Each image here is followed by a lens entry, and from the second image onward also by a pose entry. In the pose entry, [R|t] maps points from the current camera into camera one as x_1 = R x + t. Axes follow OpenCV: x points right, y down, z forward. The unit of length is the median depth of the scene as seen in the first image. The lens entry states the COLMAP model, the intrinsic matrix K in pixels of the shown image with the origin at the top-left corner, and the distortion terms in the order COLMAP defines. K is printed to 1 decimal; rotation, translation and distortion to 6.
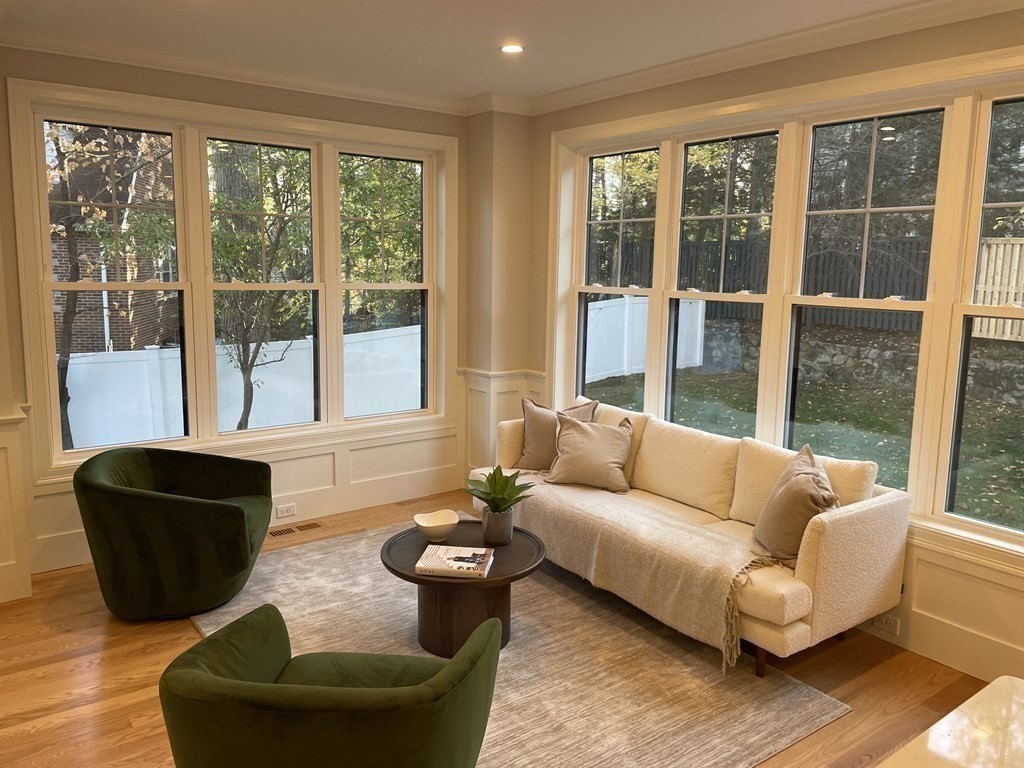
lens RADIAL K [[774.9, 0, 514.1], [0, 774.9, 384.9], [0, 0, 1]] dist [0.059816, -0.074628]
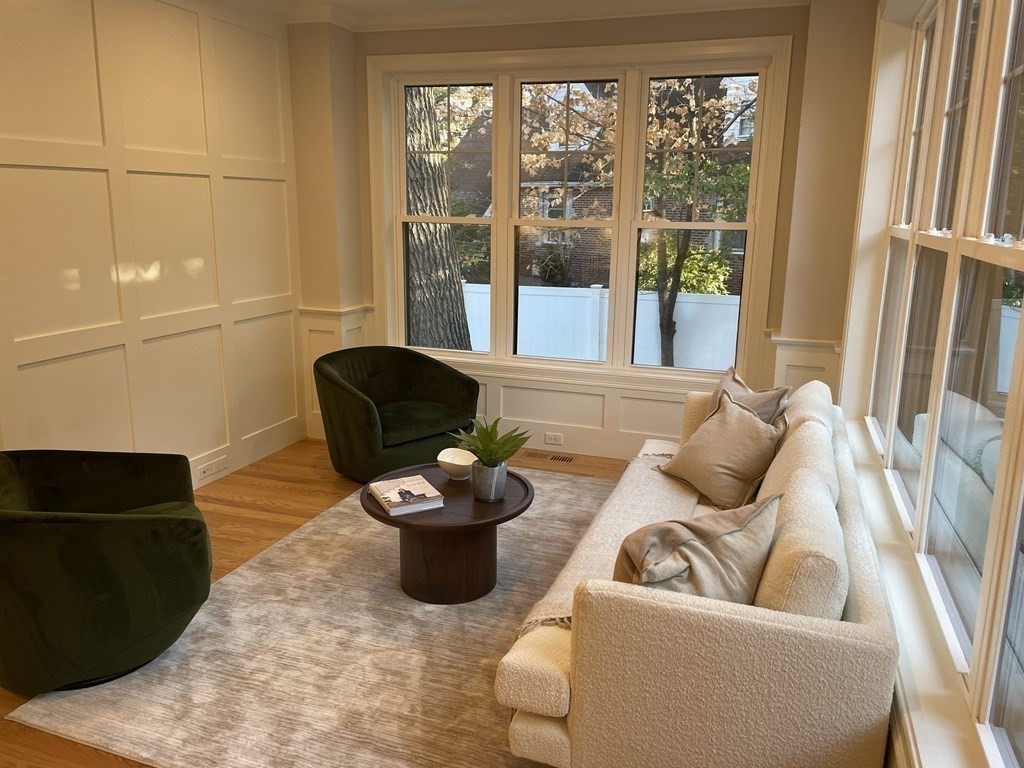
lens RADIAL K [[774.9, 0, 512.8], [0, 774.9, 377.8], [0, 0, 1]] dist [0.059816, -0.074628]
pose [[0.561203, 0.176104, -0.808727, 0.517149], [-0.137292, 0.983373, 0.118862, -0.036376], [0.816212, 0.044326, 0.576050, 0.359457]]
